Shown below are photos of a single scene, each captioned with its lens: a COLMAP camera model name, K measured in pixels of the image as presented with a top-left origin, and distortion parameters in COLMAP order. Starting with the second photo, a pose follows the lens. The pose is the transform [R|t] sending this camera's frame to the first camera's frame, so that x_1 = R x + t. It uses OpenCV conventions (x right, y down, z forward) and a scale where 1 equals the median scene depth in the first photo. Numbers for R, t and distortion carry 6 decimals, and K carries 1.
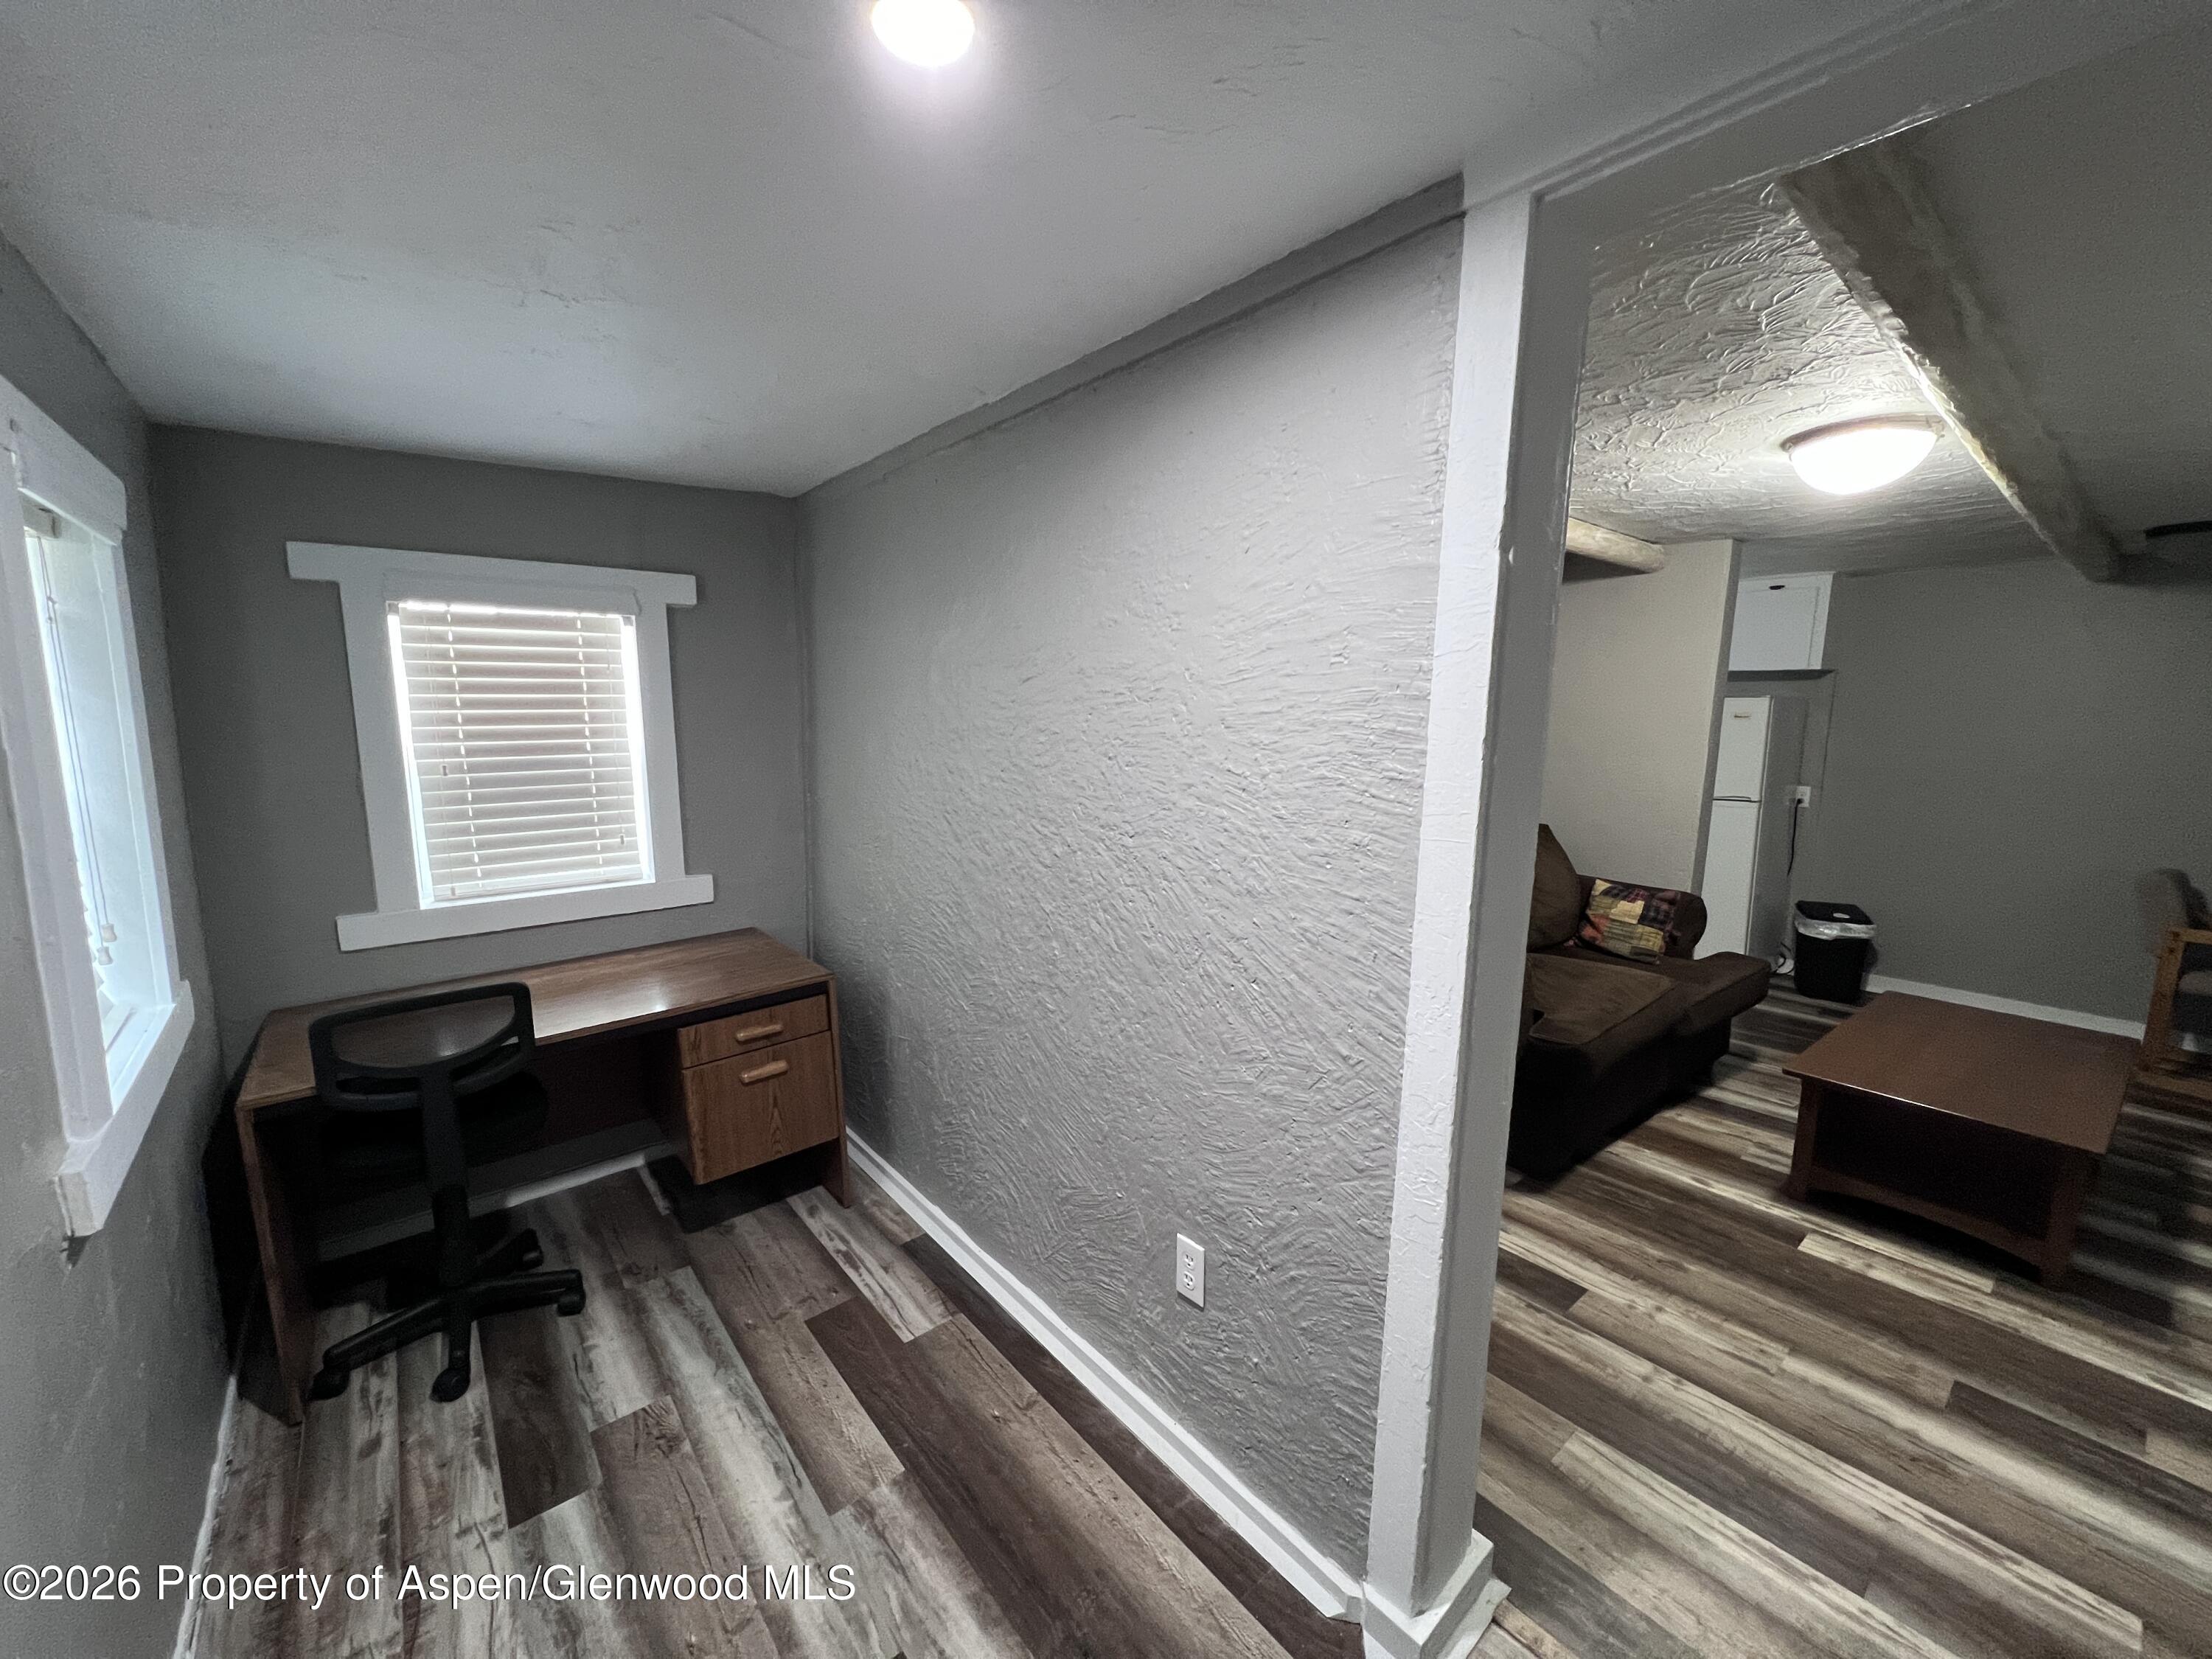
lens RADIAL K [[885.4, 0, 1095.6], [0, 885.4, 834.8], [0, 0, 1]] dist [0.002002, 0.000053]
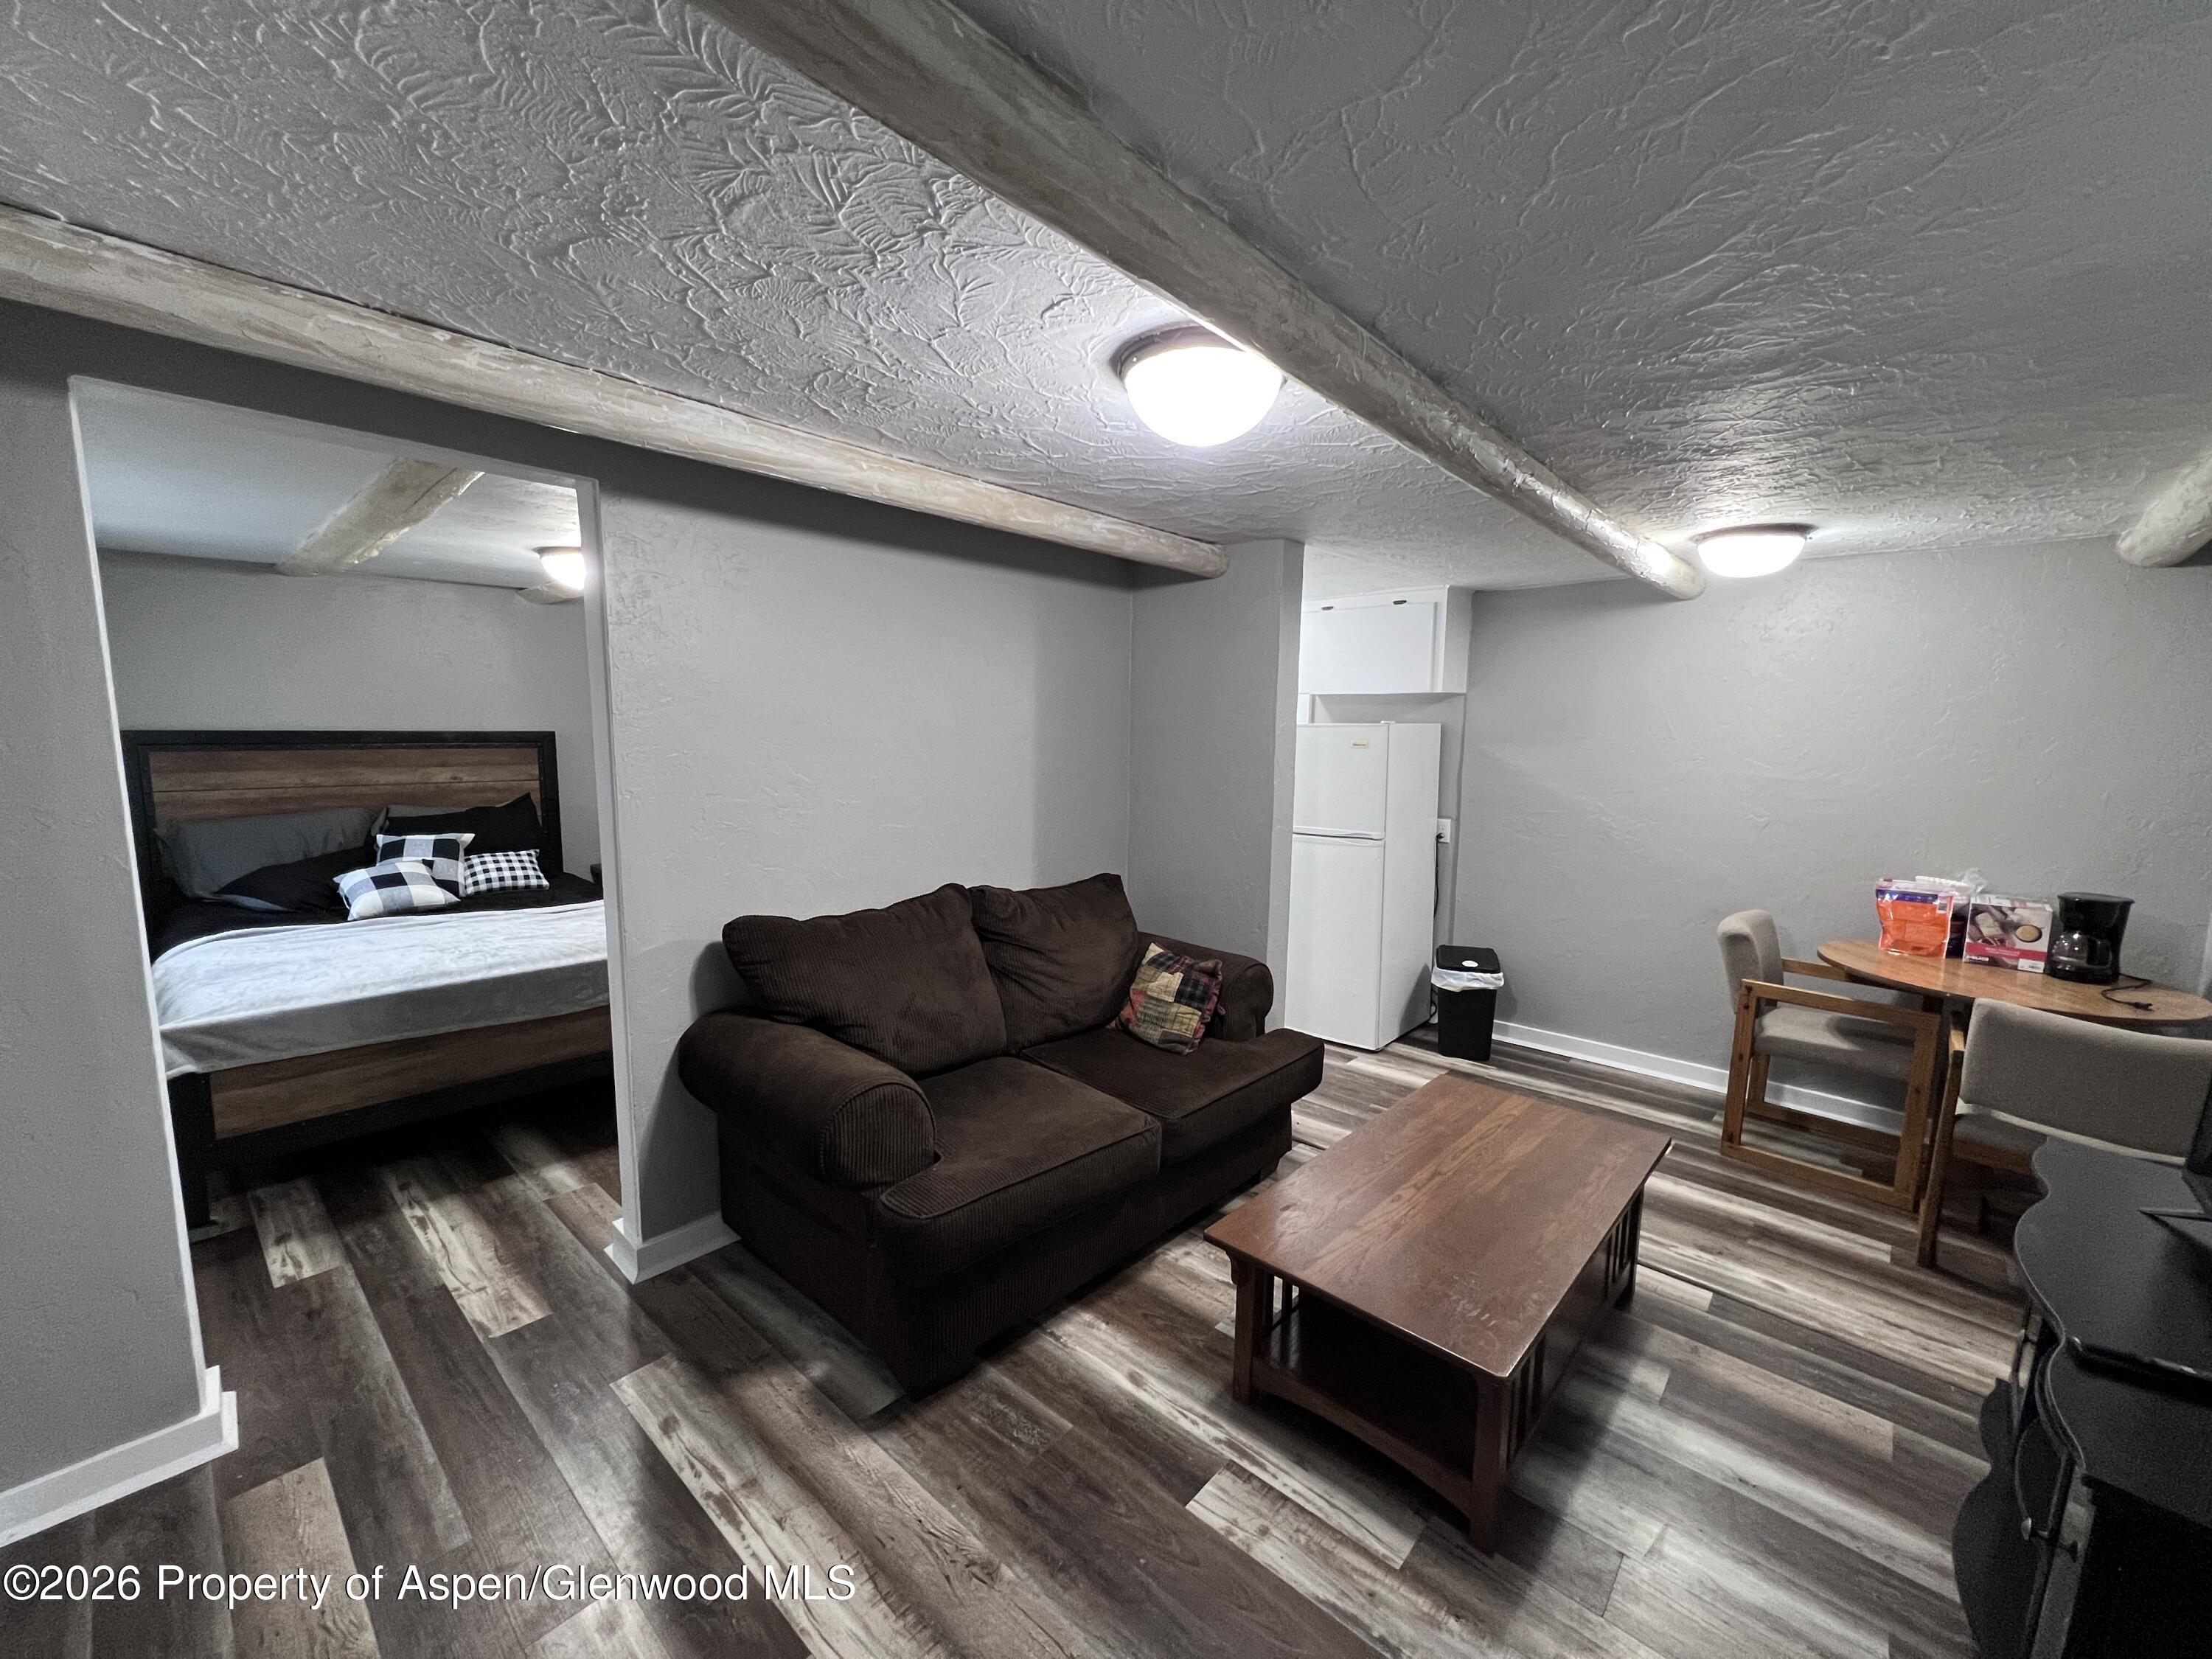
lens RADIAL K [[885.4, 0, 1096.9], [0, 885.4, 833.8], [0, 0, 1]] dist [0.002002, 0.000053]
pose [[0.988687, -0.017264, 0.148994, 0.427741], [0.020808, 0.999536, -0.022261, -0.037569], [-0.148541, 0.025109, 0.988588, 0.204830]]
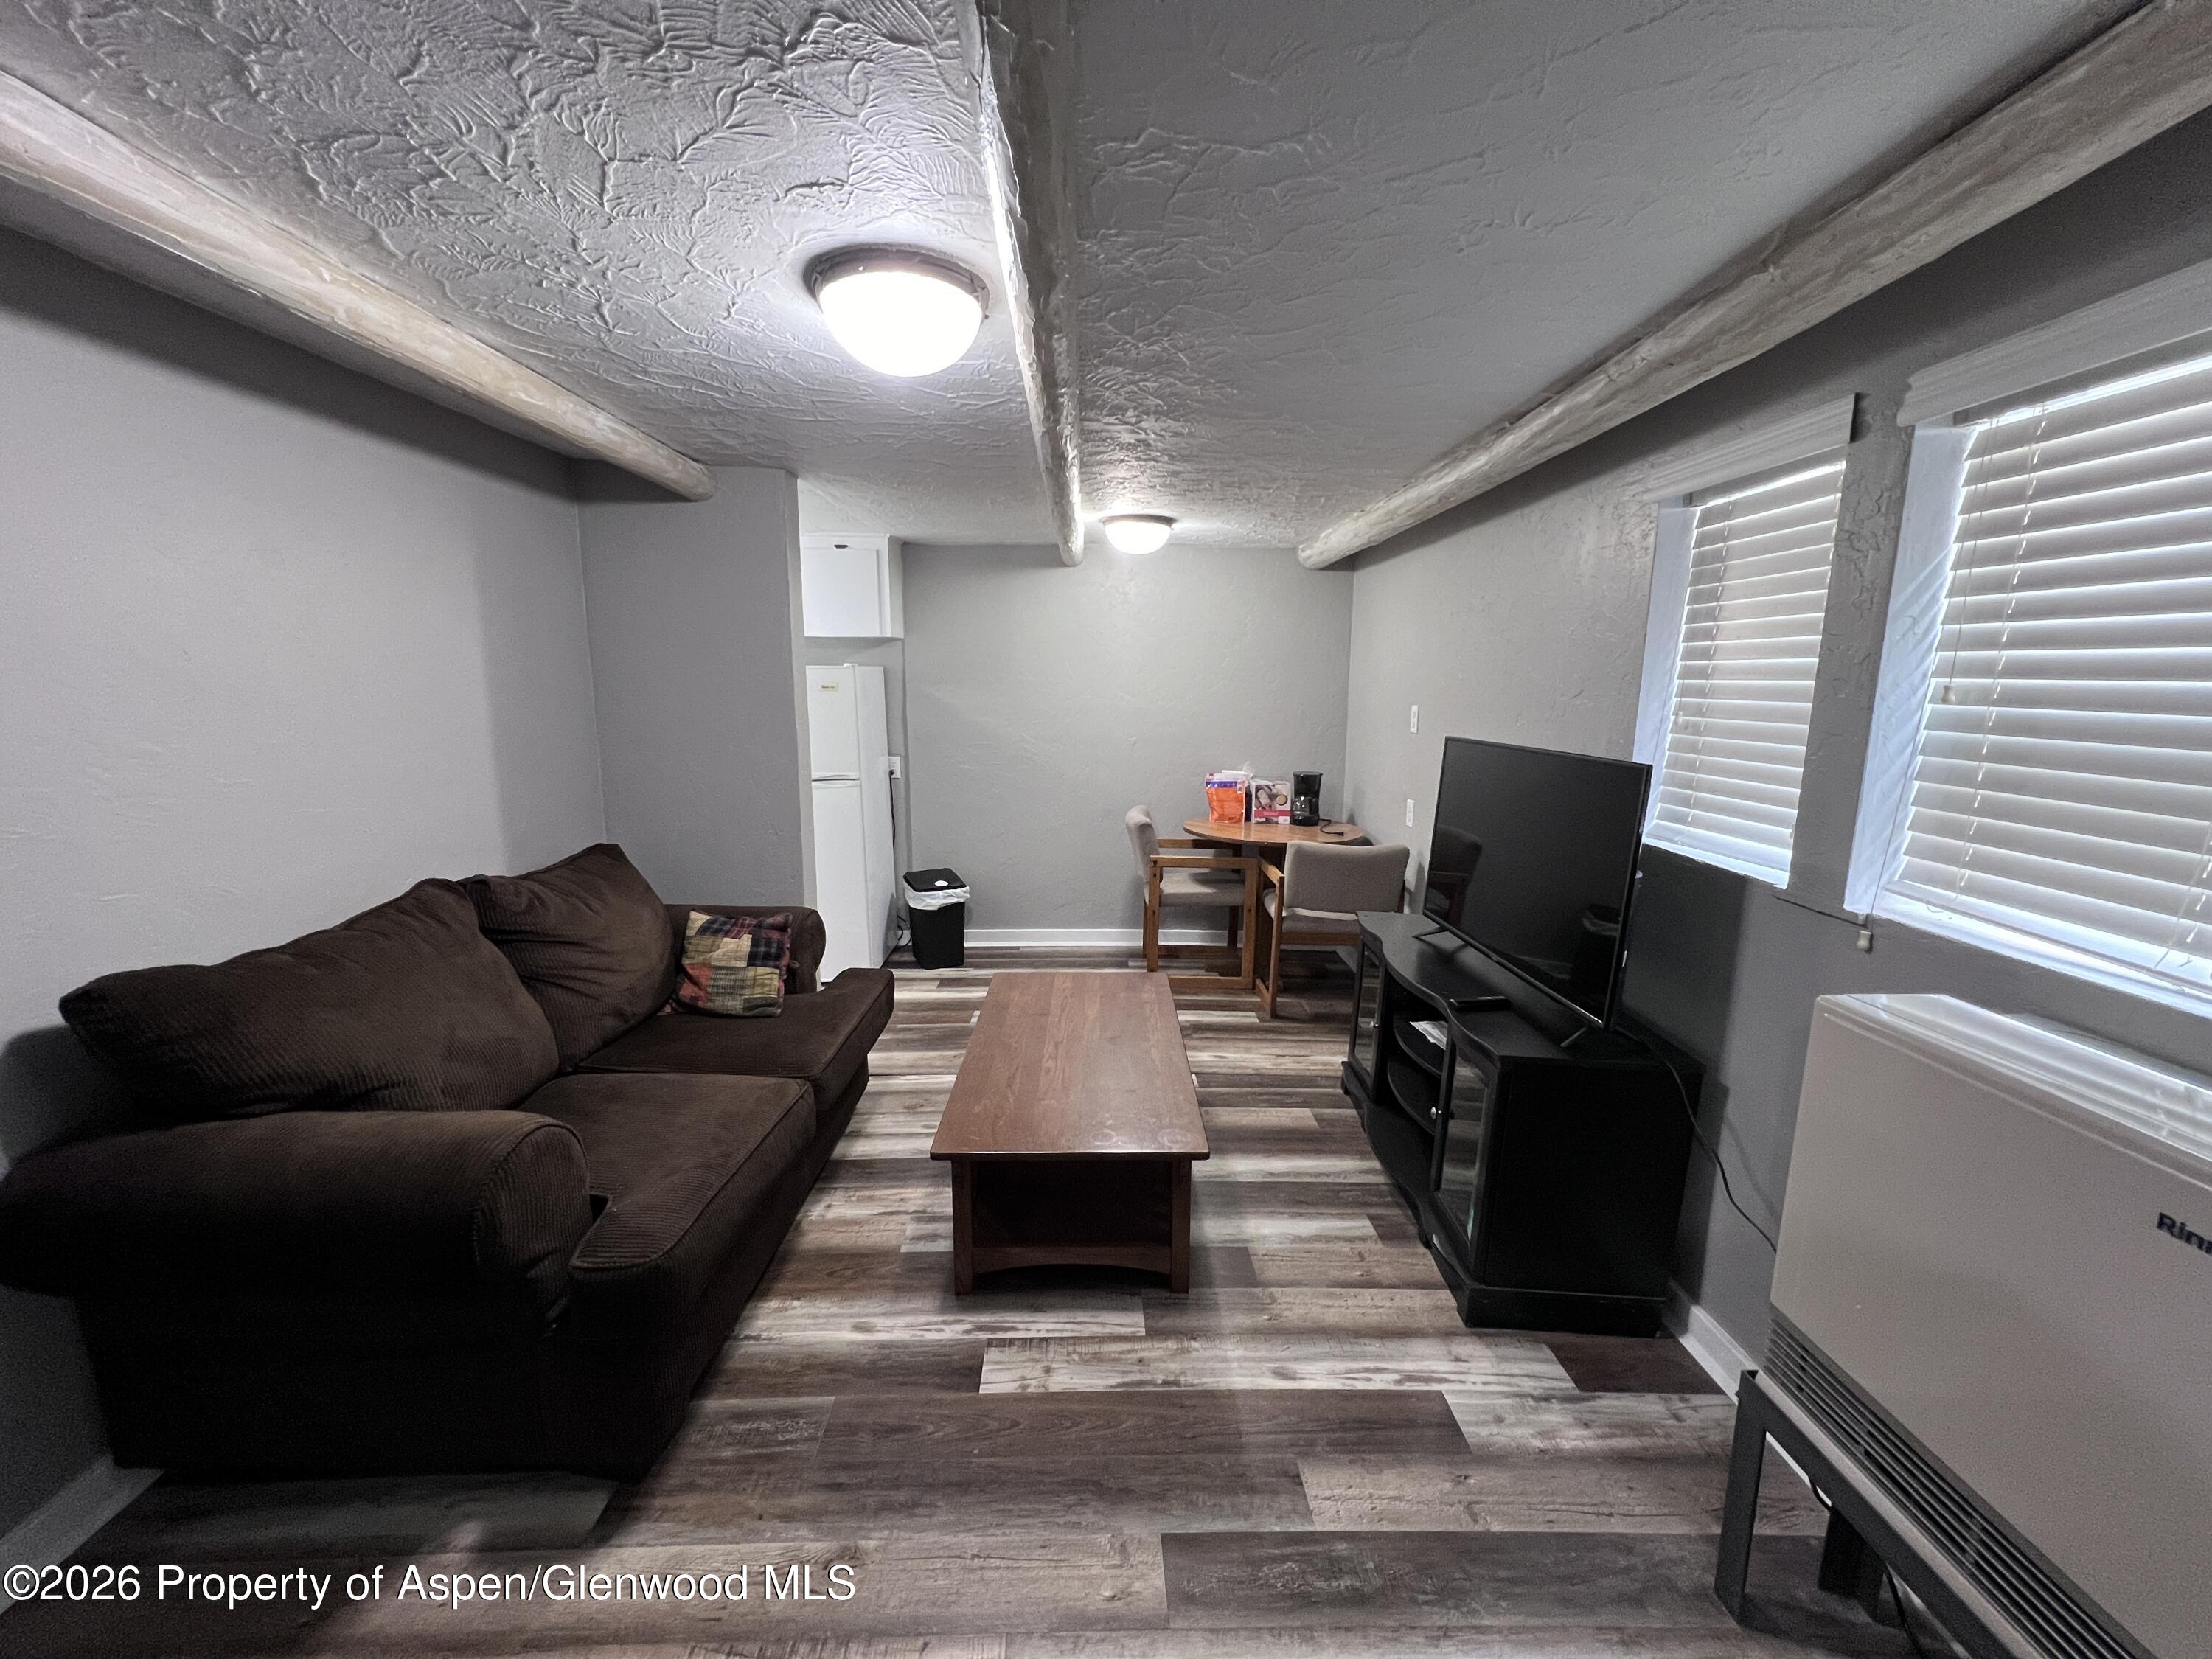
lens RADIAL K [[885.4, 0, 1102.4], [0, 885.4, 834.6], [0, 0, 1]] dist [0.002002, 0.000053]
pose [[0.612054, -0.144383, 0.777524, 0.227979], [0.117421, 0.988886, 0.091200, -0.044224], [-0.782050, 0.035478, 0.622205, 0.291687]]
